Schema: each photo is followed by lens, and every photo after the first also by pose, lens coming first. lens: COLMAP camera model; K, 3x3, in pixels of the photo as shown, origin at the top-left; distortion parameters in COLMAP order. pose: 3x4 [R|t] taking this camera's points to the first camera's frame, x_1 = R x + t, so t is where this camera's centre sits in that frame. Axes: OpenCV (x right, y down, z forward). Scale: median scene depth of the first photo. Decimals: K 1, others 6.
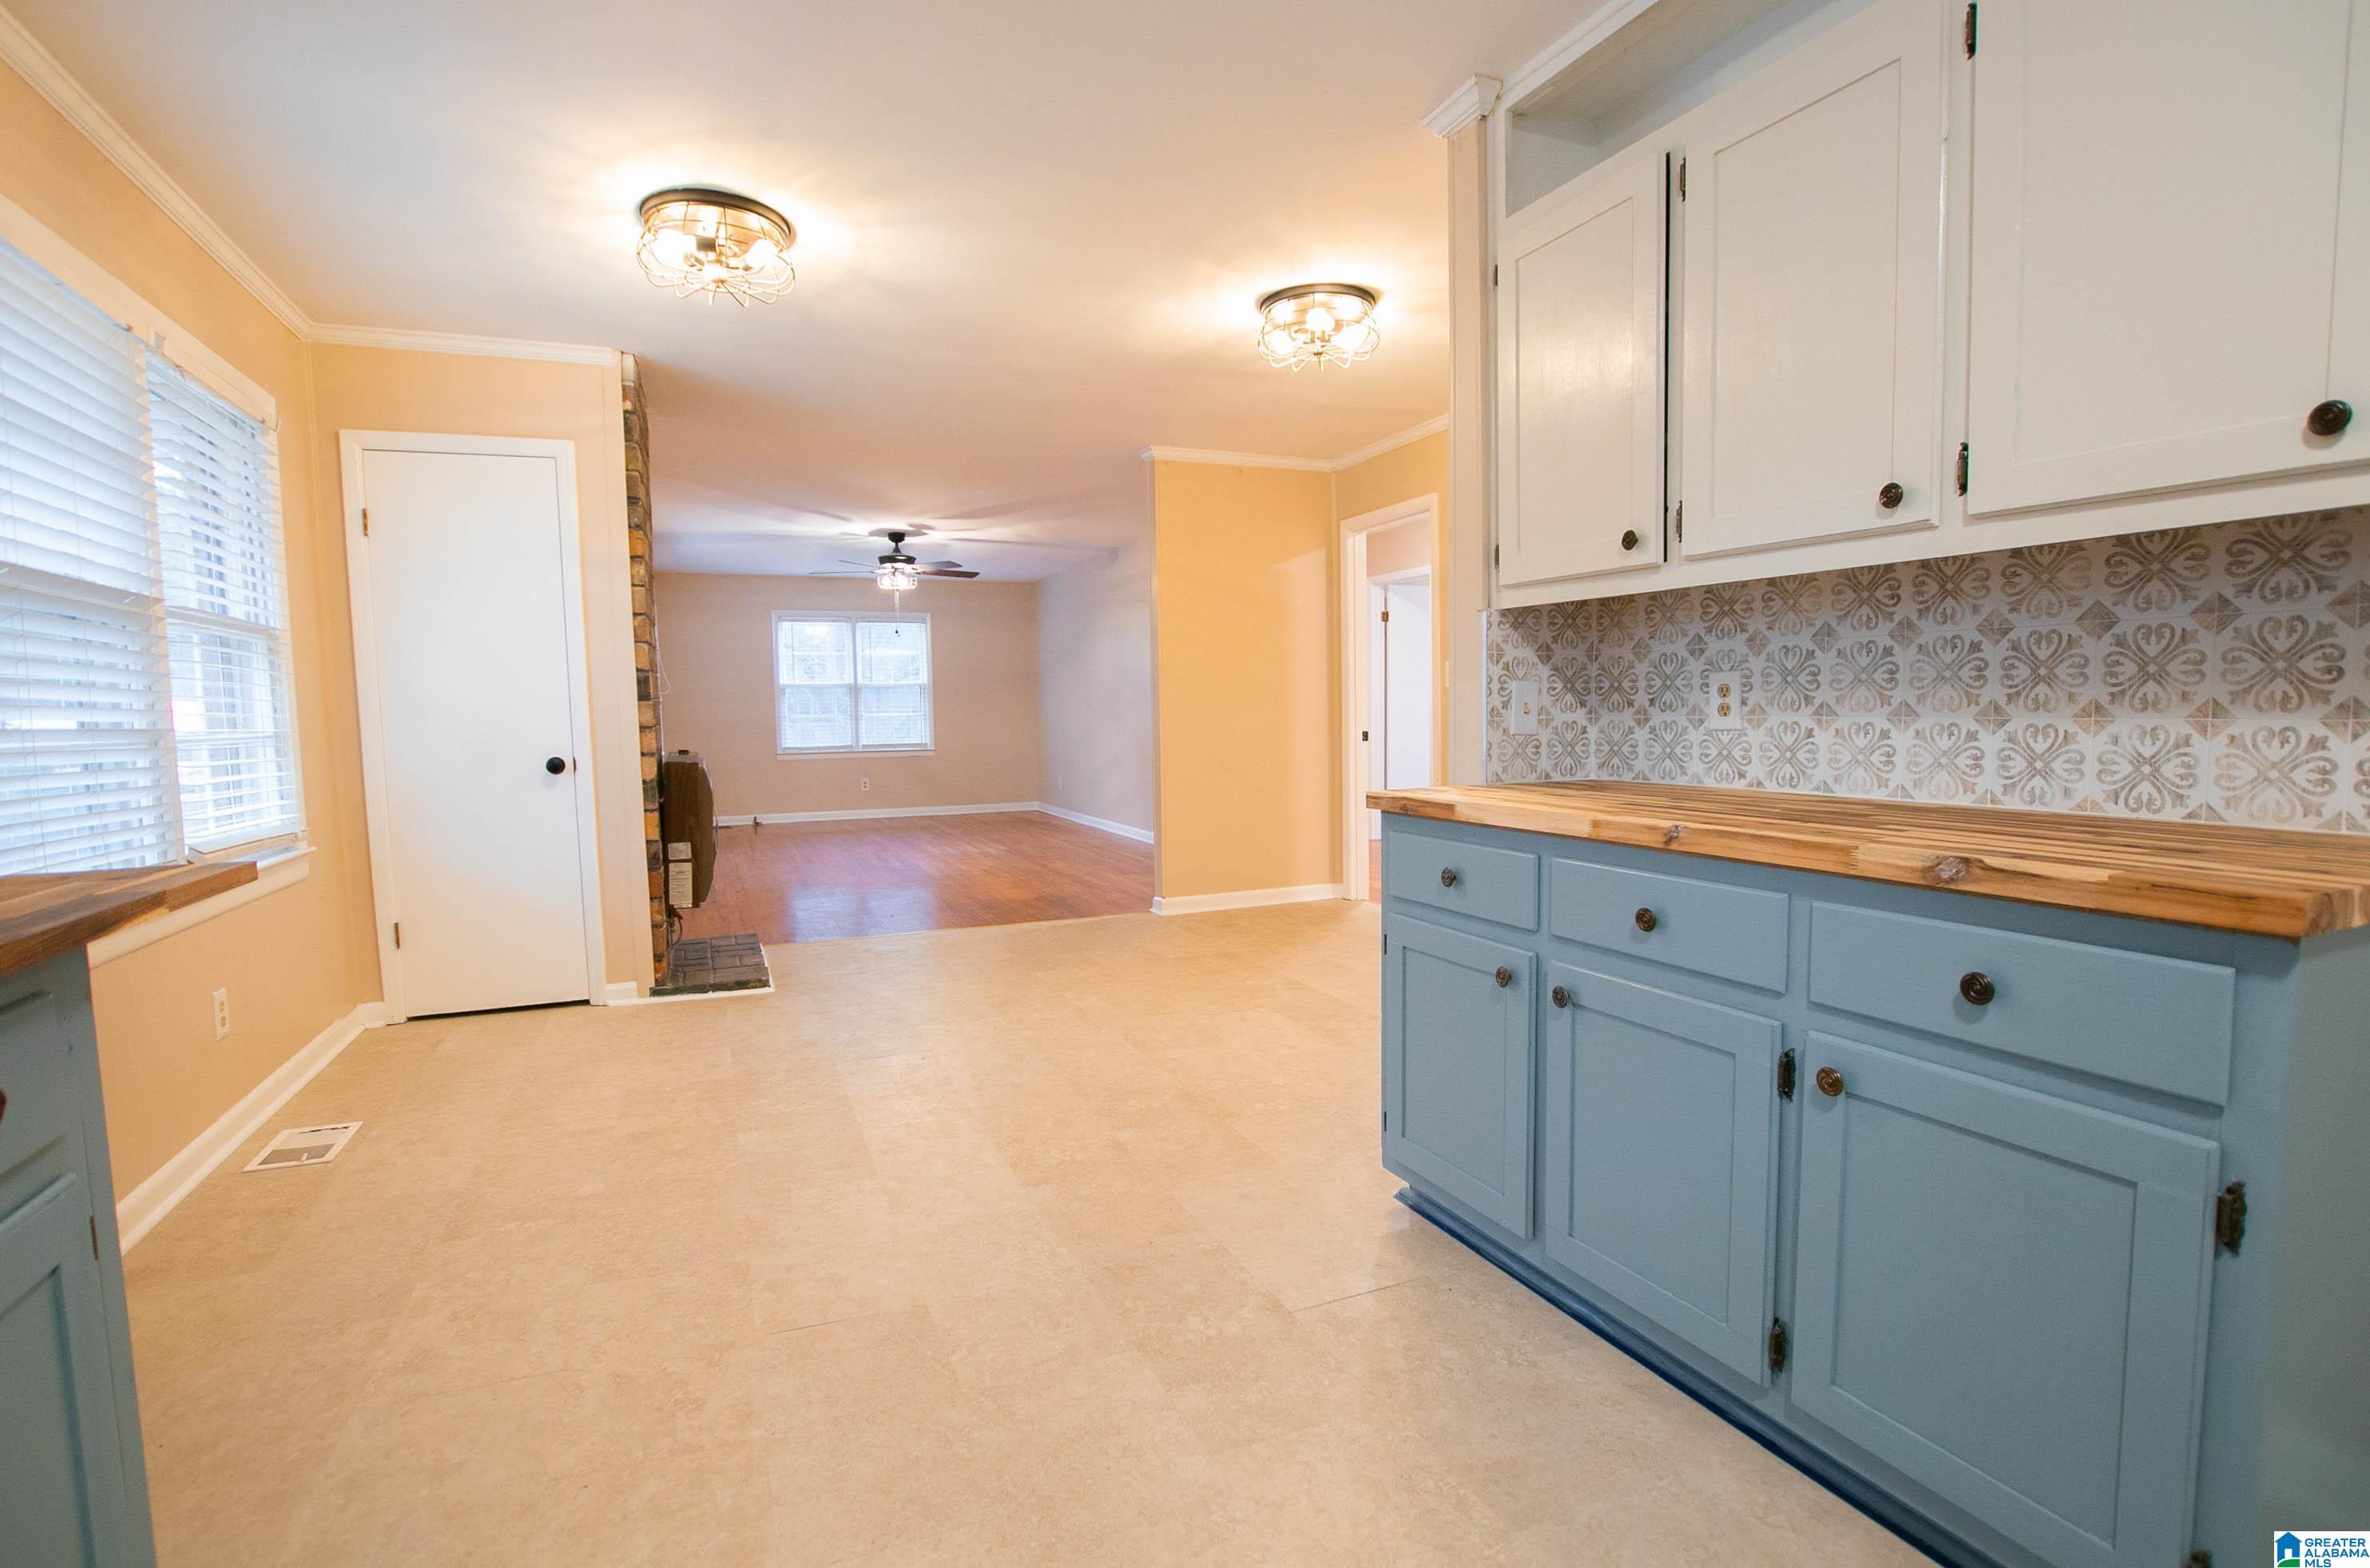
lens RADIAL K [[1104.8, 0, 1188.1], [0, 1104.8, 780.0], [0, 0, 1]] dist [-0.031094, 0.004238]
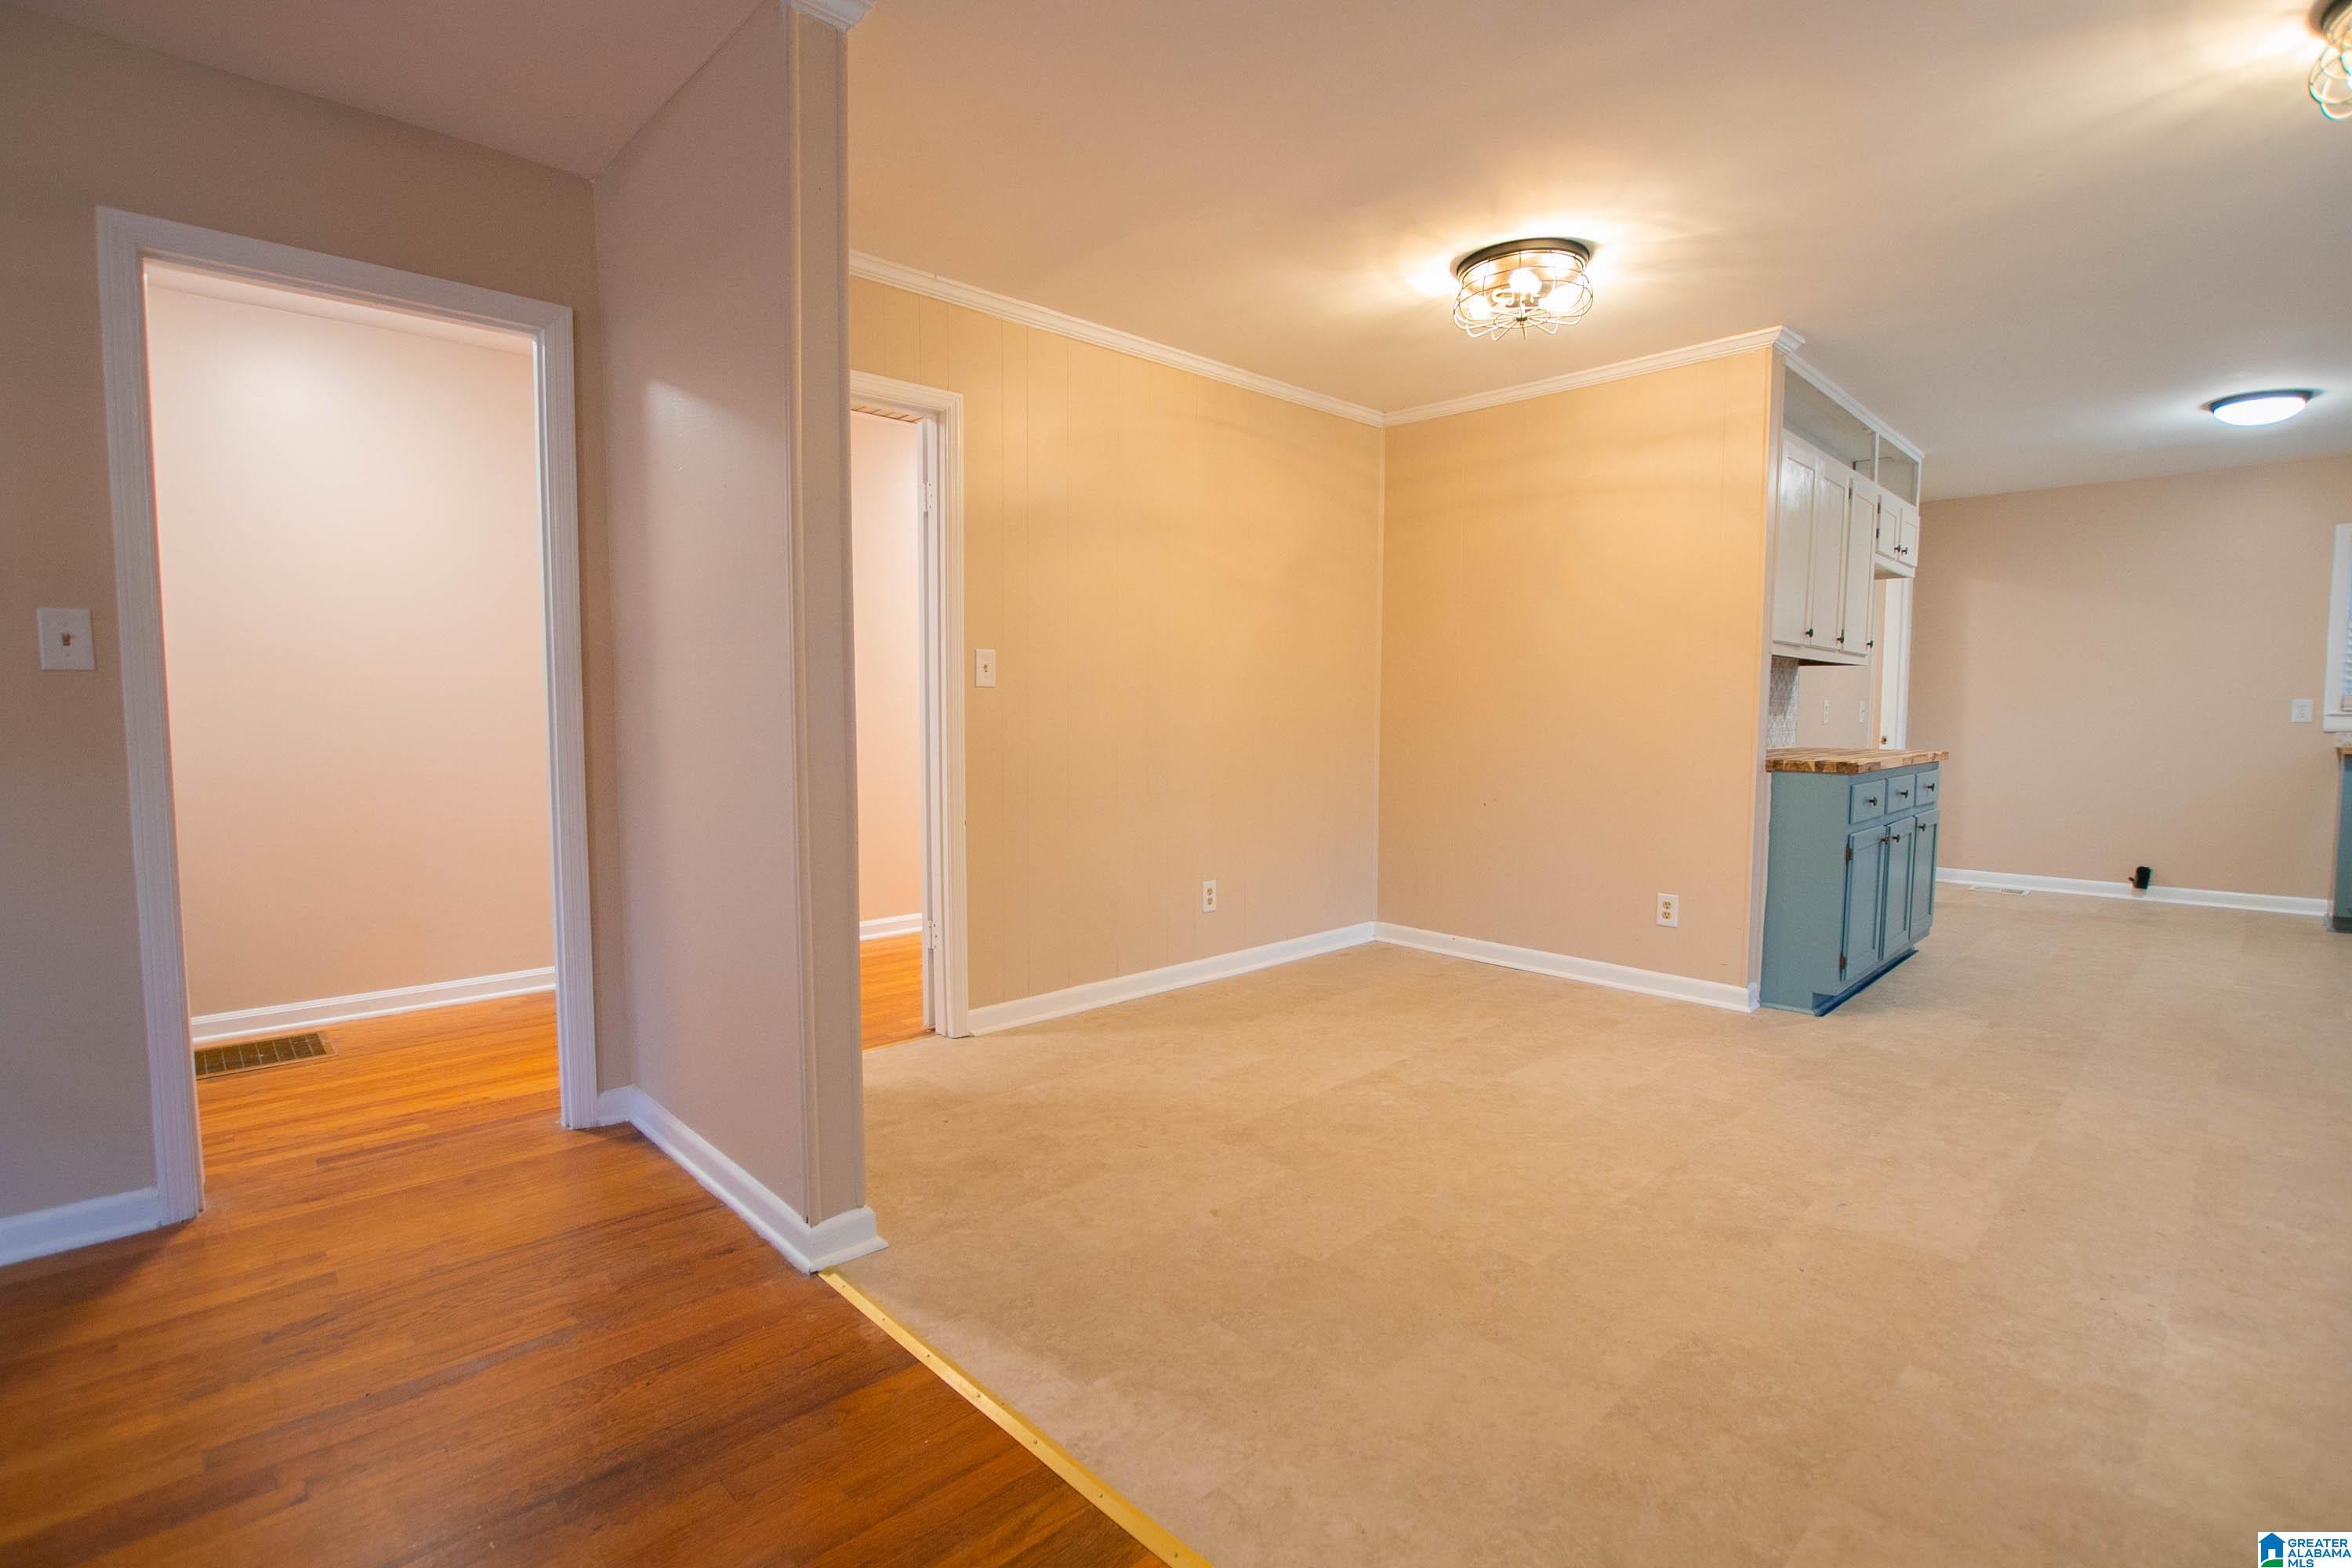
lens RADIAL K [[1096.4, 0, 1134.9], [0, 1096.4, 793.7], [0, 0, 1]] dist [-0.031094, 0.004238]
pose [[-0.323563, -0.059439, 0.944338, -0.835491], [0.068100, 0.993974, 0.085896, -0.129302], [-0.943753, 0.092102, -0.317566, 2.104899]]
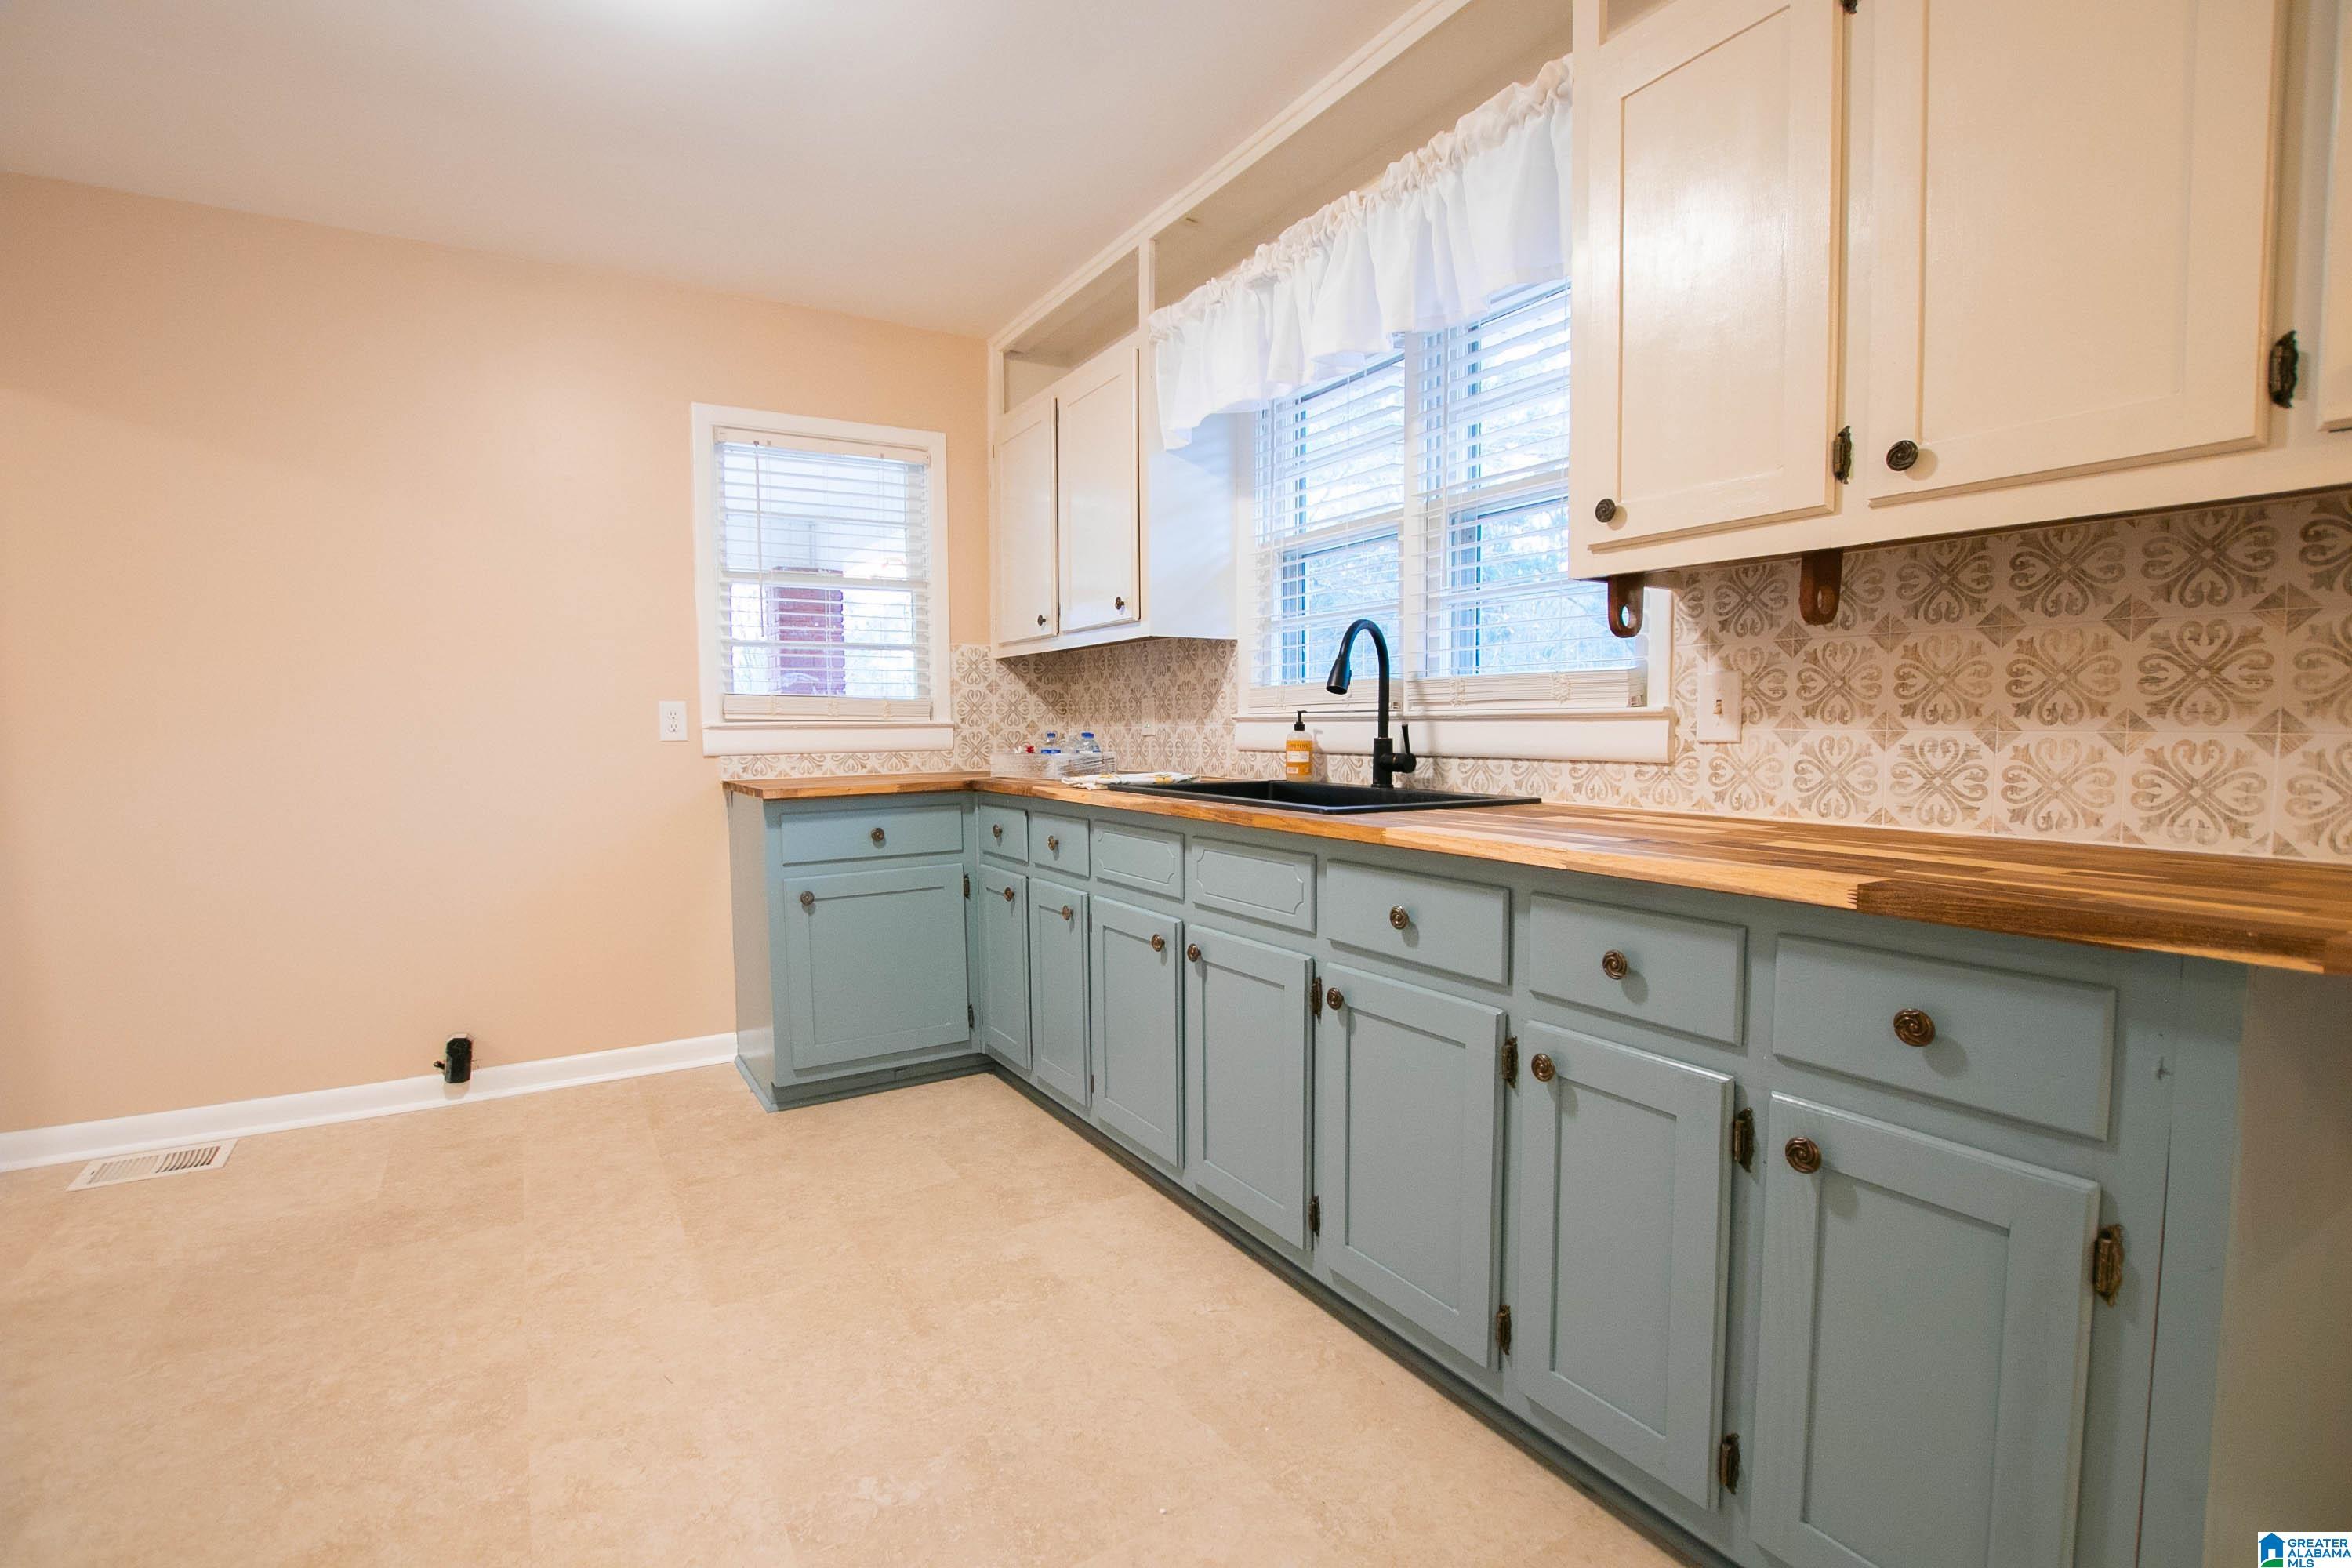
lens RADIAL K [[1096.4, 0, 1161.6], [0, 1096.4, 787.4], [0, 0, 1]] dist [-0.031094, 0.004238]
pose [[-0.992671, 0.024913, -0.118251, -0.044256], [0.009667, 0.991755, 0.127785, -0.038724], [0.120459, 0.125705, -0.984727, 0.636286]]
